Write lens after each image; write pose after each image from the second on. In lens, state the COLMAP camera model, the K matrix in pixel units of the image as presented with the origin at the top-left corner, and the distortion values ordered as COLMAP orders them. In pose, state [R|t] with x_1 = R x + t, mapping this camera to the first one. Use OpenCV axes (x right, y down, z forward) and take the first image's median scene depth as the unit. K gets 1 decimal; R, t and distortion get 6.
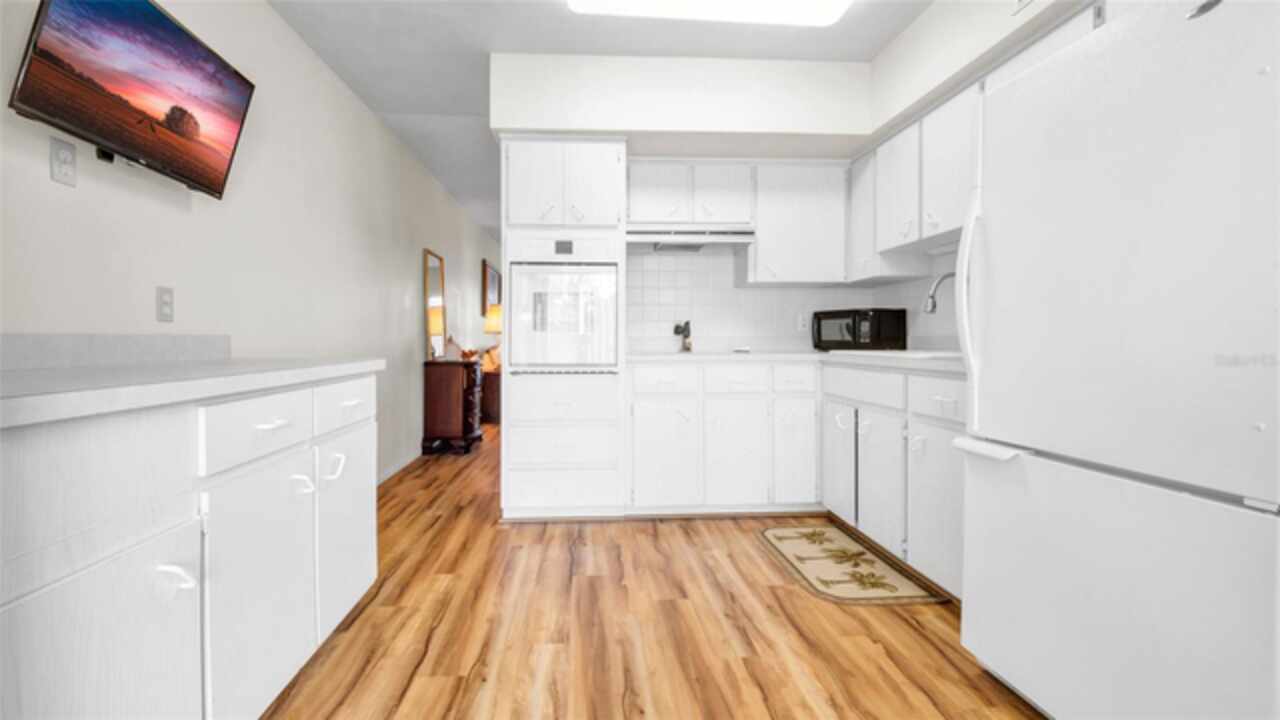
lens RADIAL K [[561.2, 0, 635.1], [0, 561.2, 347.2], [0, 0, 1]] dist [-0.002571, -0.000143]
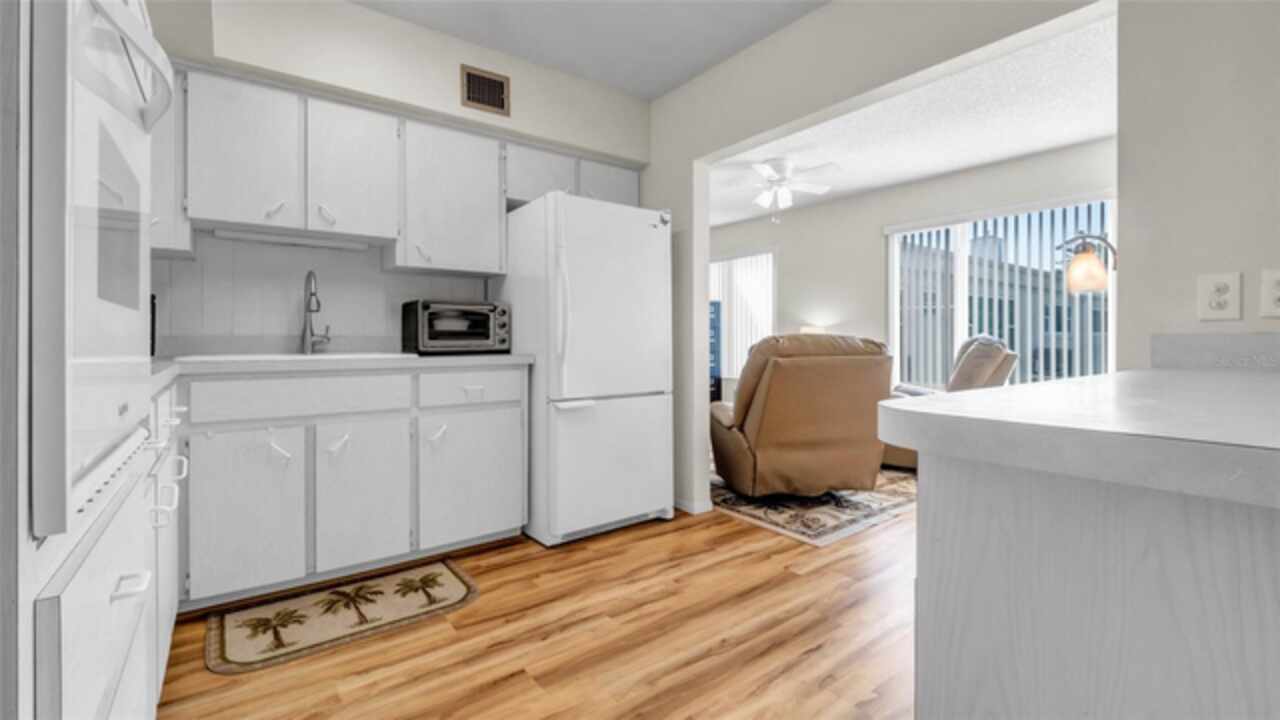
lens RADIAL K [[539.8, 0, 625.7], [0, 539.8, 359.1], [0, 0, 1]] dist [-0.011198, 0.000347]
pose [[-0.525803, -0.025907, 0.850212, -0.598887], [0.014660, 0.999112, 0.039511, -0.012706], [-0.850480, 0.033239, -0.524956, 1.235076]]
